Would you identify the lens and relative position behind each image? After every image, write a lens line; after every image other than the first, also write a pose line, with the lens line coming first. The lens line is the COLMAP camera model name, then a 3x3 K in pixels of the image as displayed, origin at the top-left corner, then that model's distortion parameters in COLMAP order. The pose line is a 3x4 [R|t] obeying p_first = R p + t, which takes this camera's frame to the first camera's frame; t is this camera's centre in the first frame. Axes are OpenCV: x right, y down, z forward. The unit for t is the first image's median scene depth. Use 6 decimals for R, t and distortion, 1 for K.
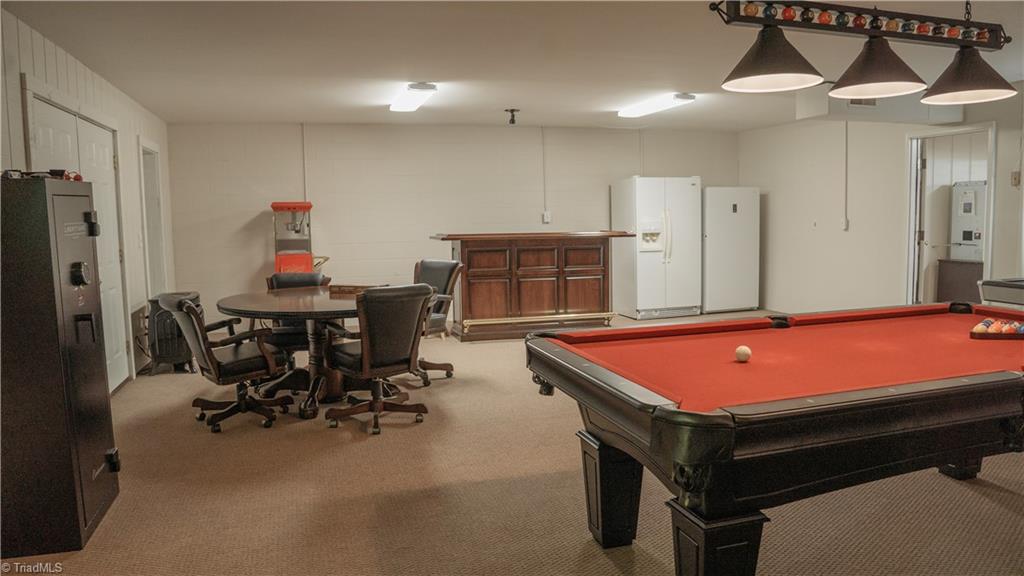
lens RADIAL K [[714.4, 0, 515.8], [0, 714.4, 291.1], [0, 0, 1]] dist [-0.129633, 0.068963]
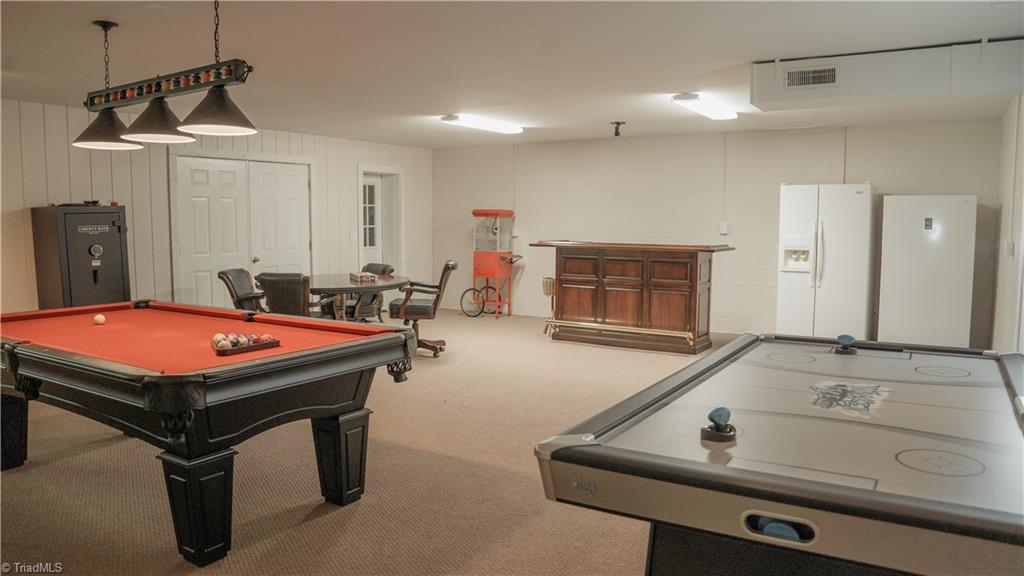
lens RADIAL K [[714.4, 0, 515.8], [0, 714.4, 291.1], [0, 0, 1]] dist [-0.129633, 0.068963]
pose [[0.661121, 0.090374, -0.744817, 0.688353], [-0.093768, 0.994888, 0.037486, -0.037540], [0.744397, 0.045057, 0.666215, 0.218451]]
